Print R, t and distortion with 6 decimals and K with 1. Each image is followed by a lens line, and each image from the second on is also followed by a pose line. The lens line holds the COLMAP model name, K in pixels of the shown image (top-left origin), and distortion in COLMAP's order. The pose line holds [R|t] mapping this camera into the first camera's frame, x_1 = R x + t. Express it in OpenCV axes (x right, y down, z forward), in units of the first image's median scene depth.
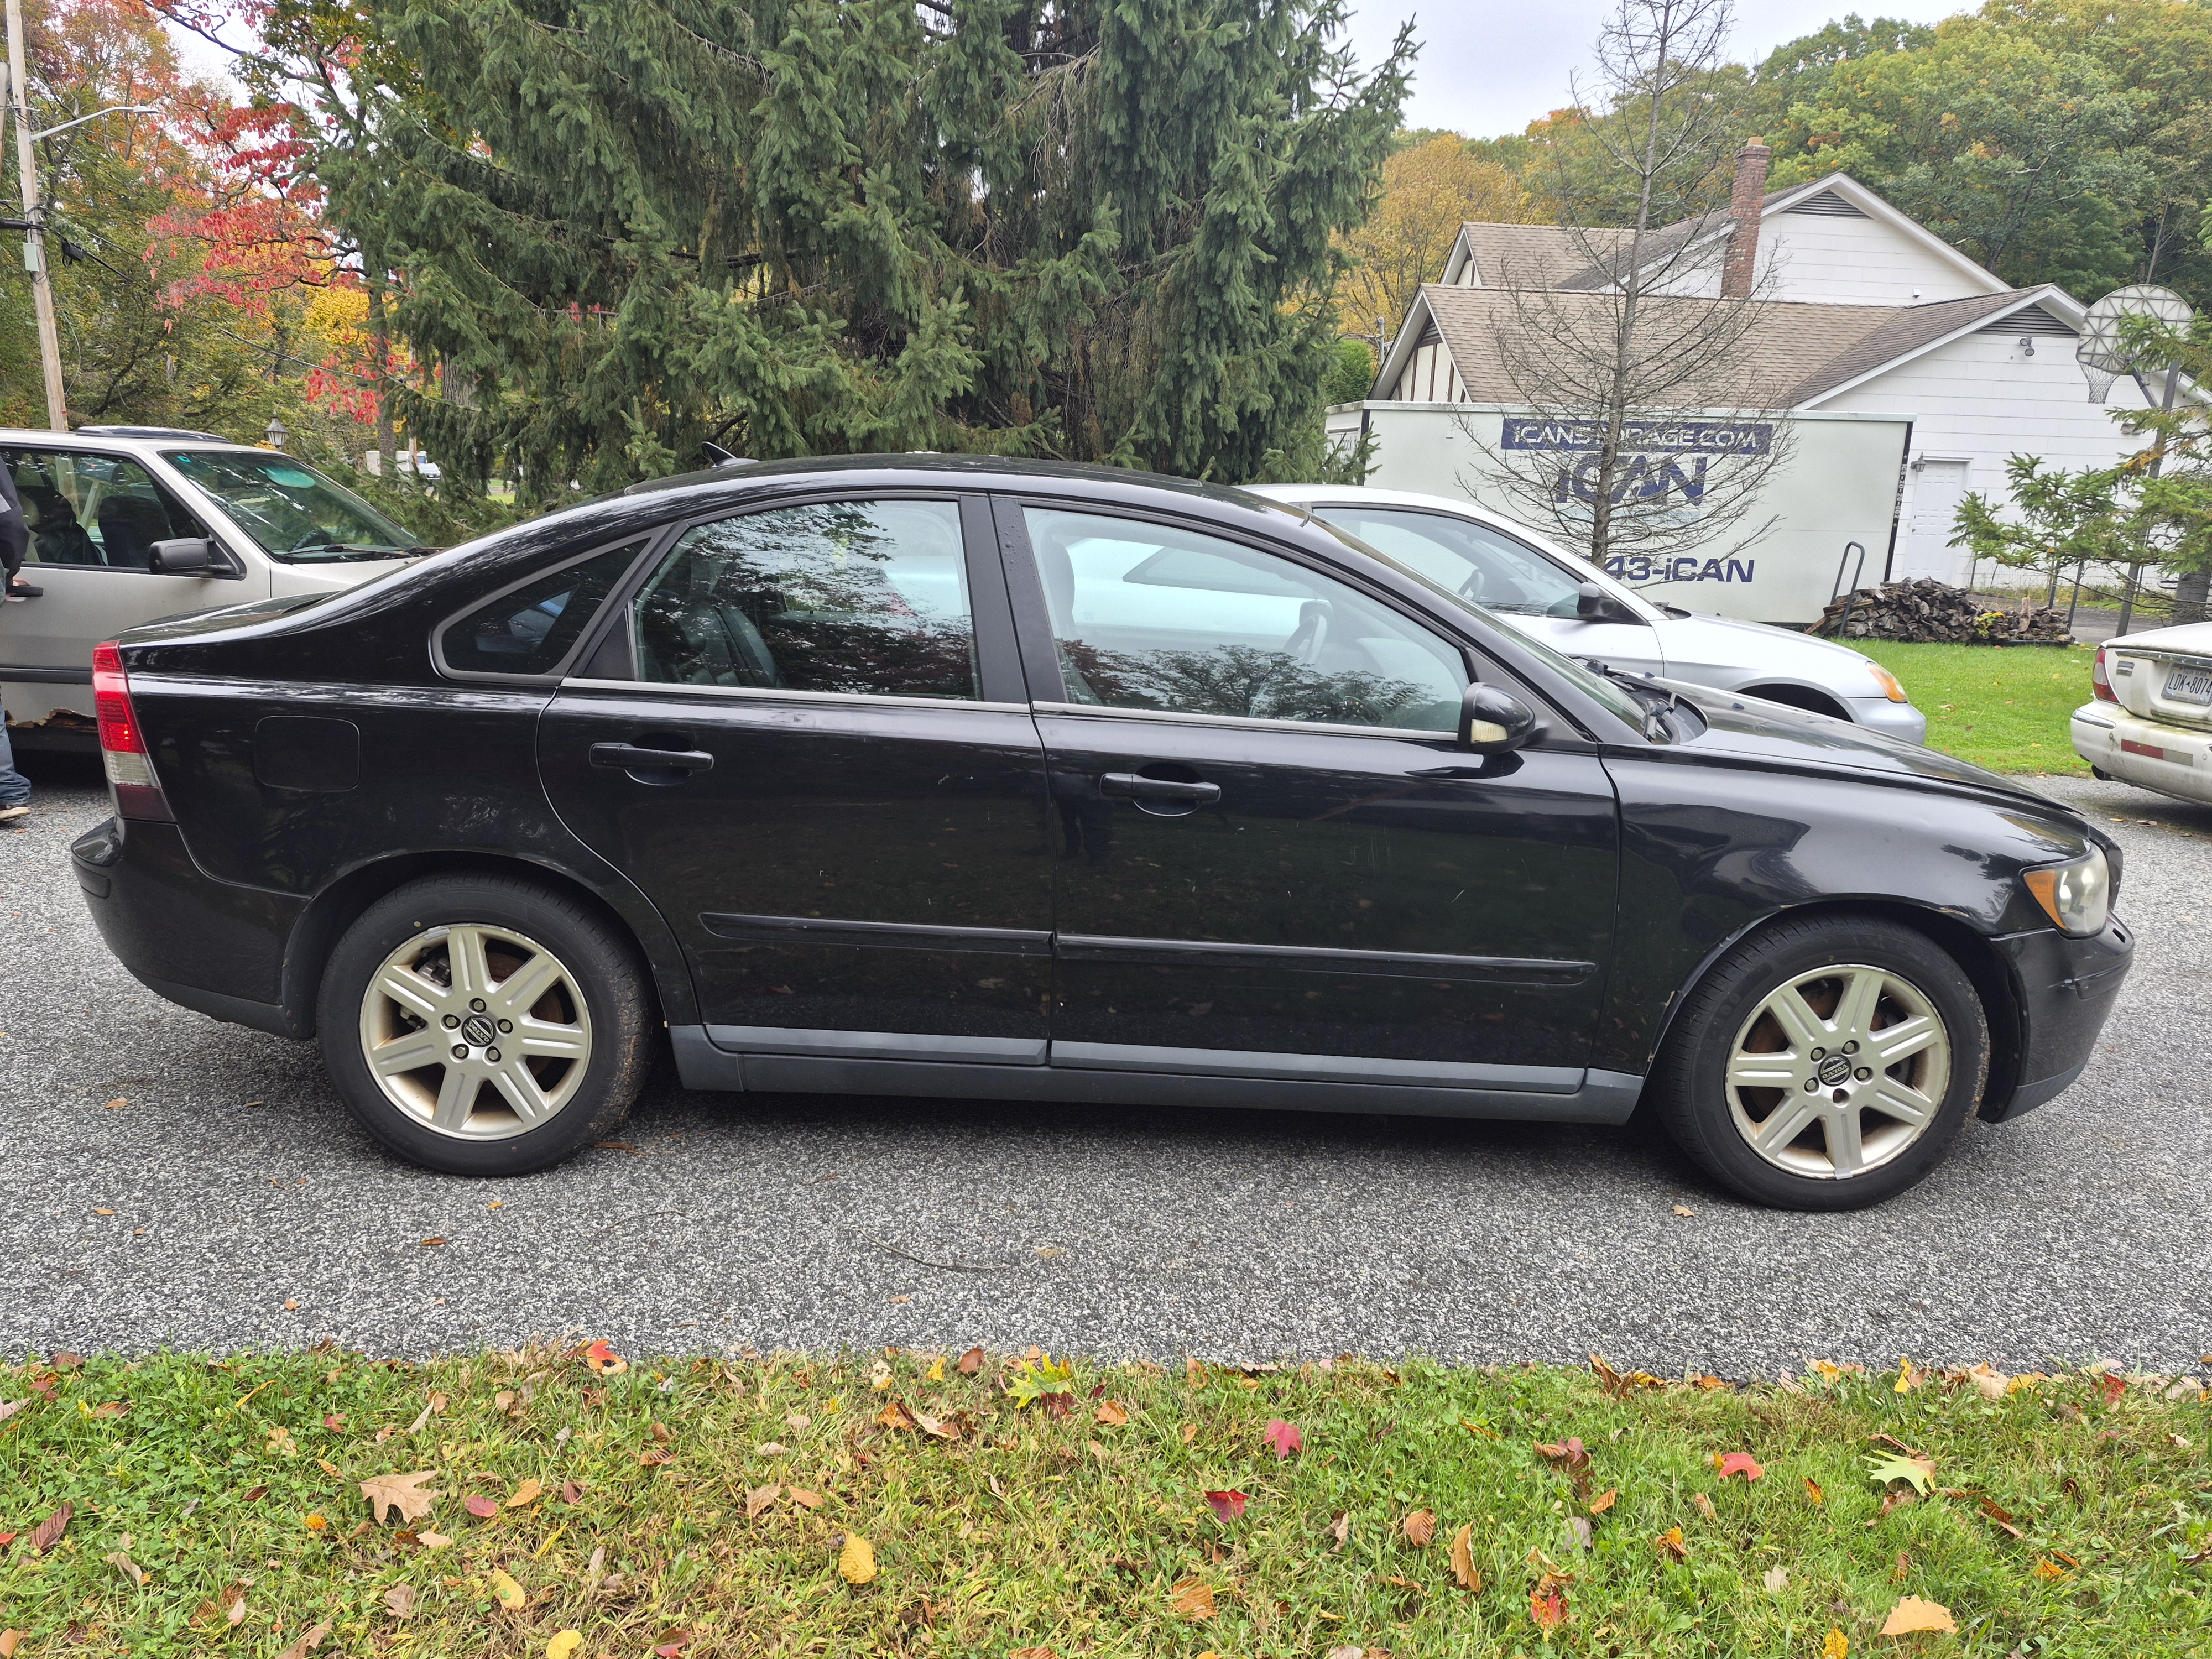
lens RADIAL K [[1539.8, 0, 1106.0], [0, 1539.8, 829.5], [0, 0, 1]] dist [0.009609, 0.002666]
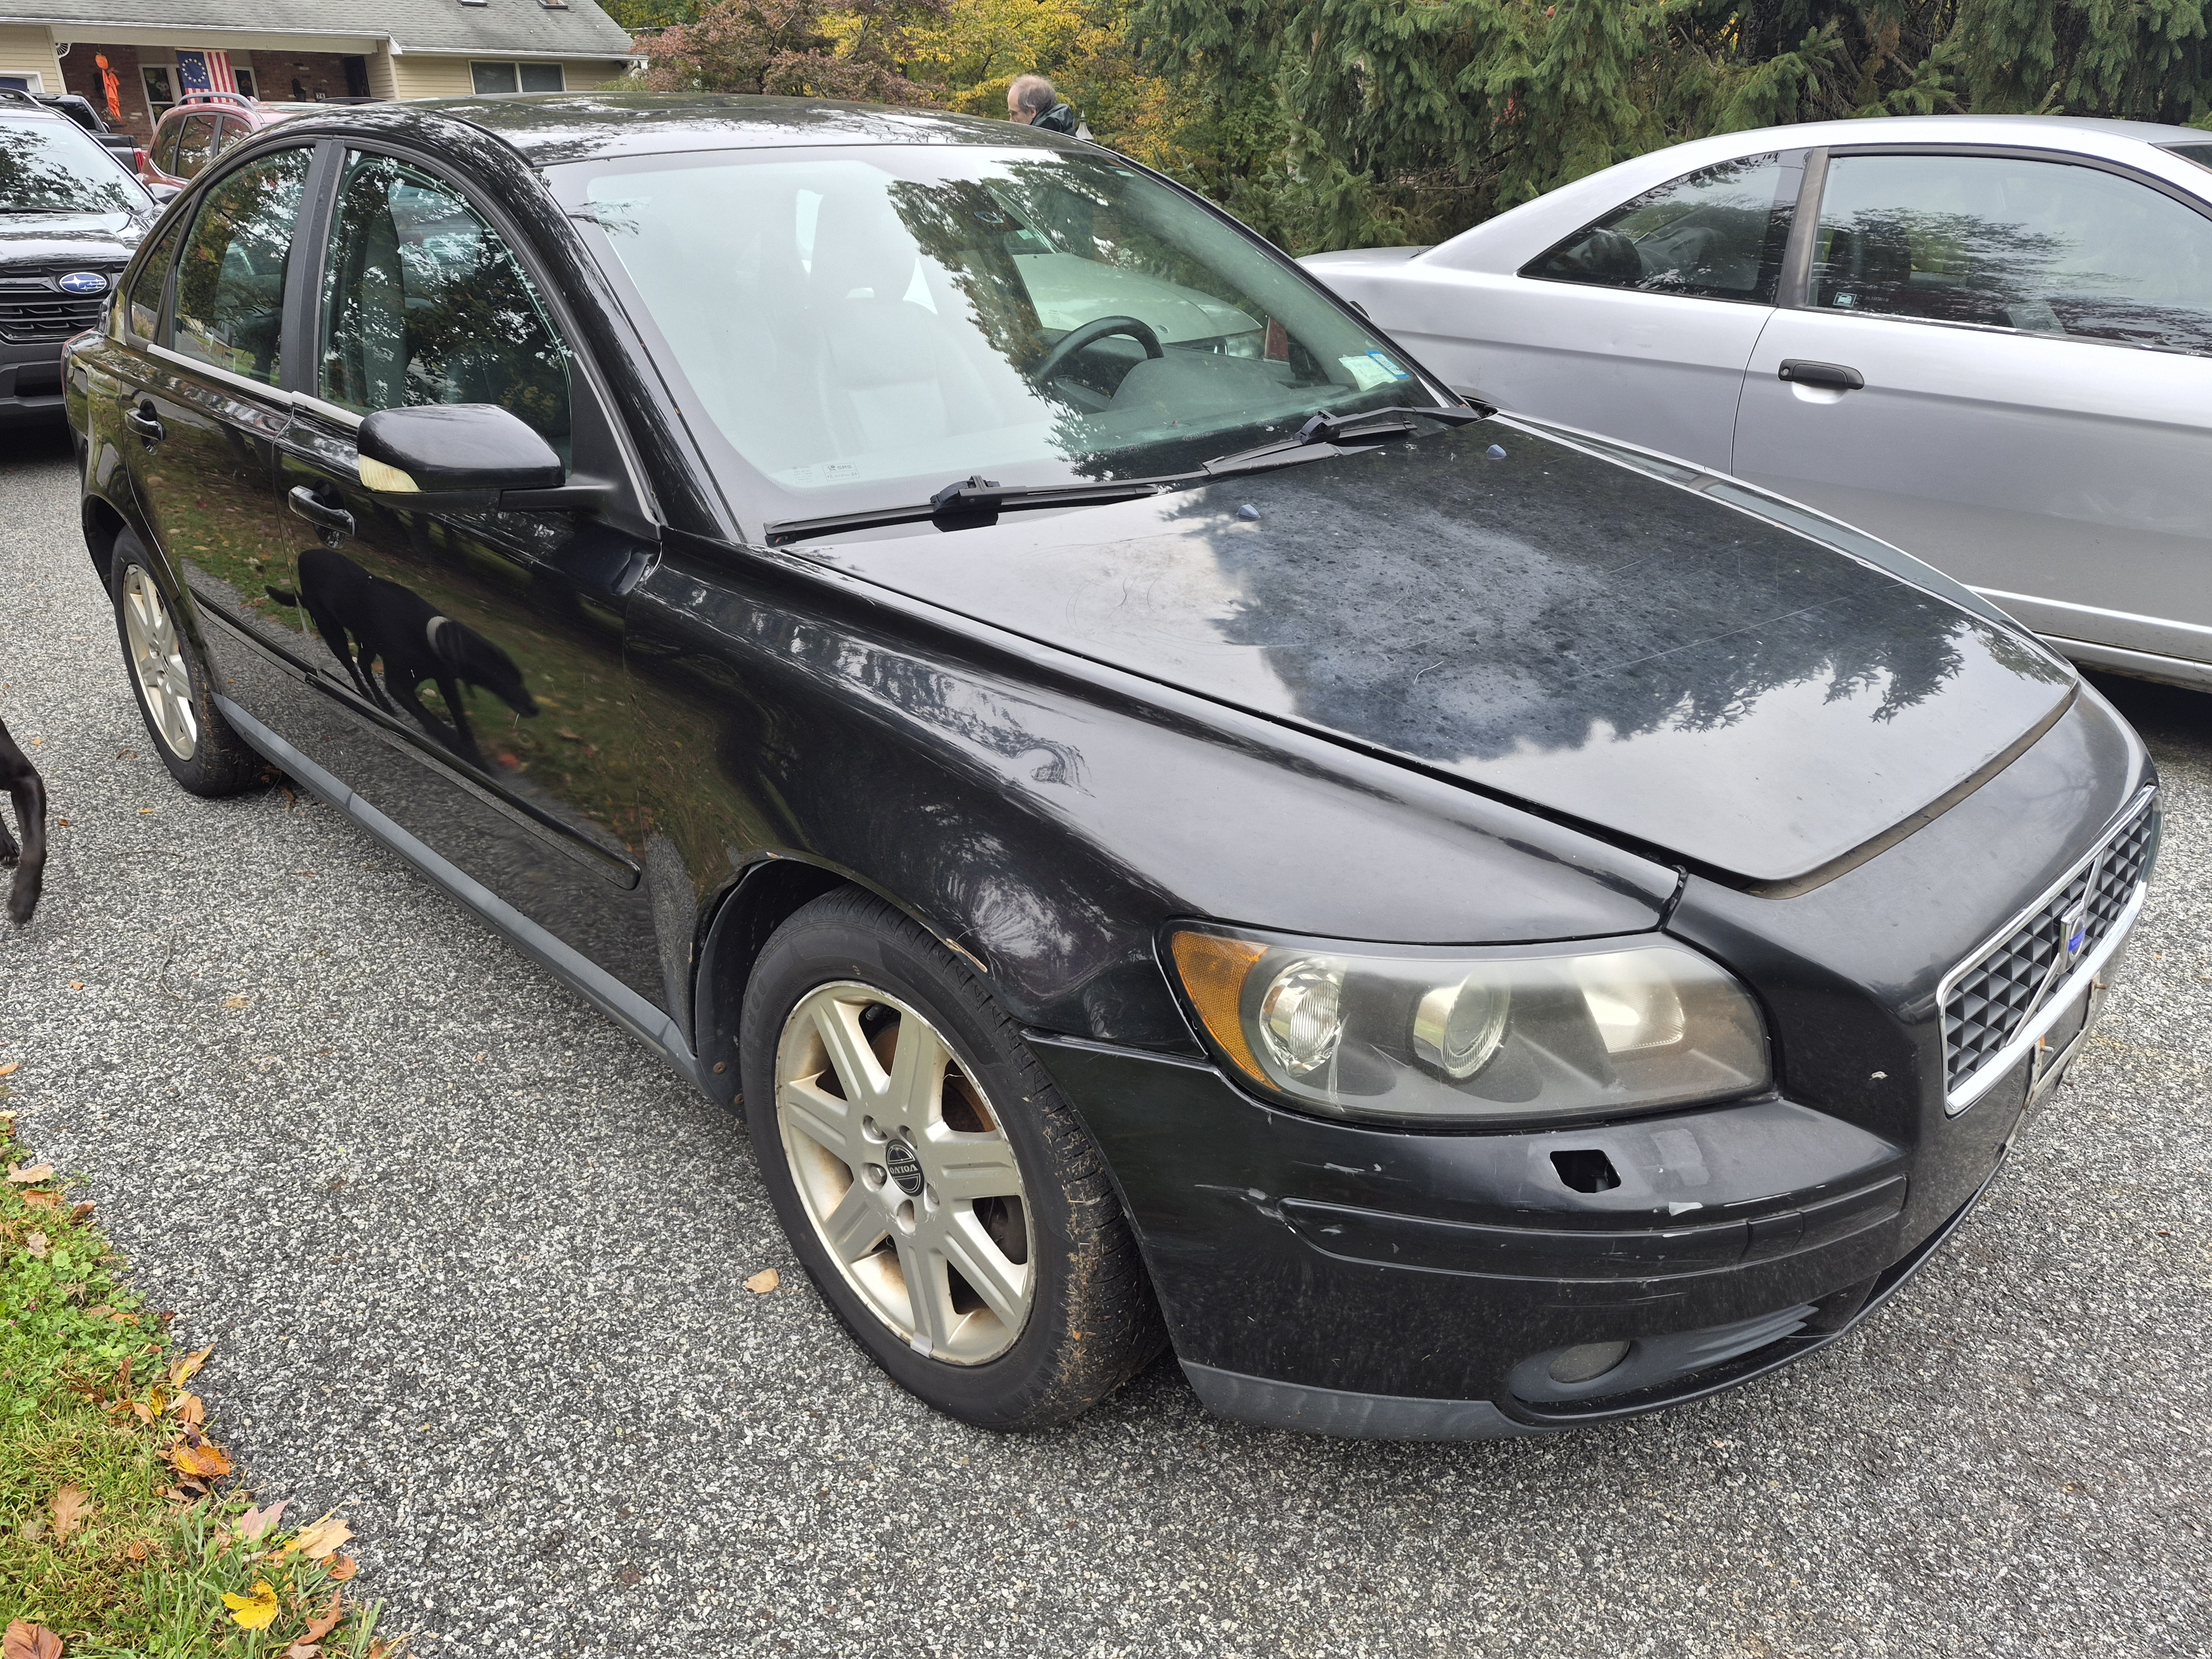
lens RADIAL K [[1539.8, 0, 1106.0], [0, 1539.8, 829.5], [0, 0, 1]] dist [0.009609, 0.002666]
pose [[0.670811, 0.241434, -0.701229, 0.974928], [-0.113647, 0.967823, 0.224506, -0.107529], [0.732869, -0.070908, 0.676665, 0.757449]]
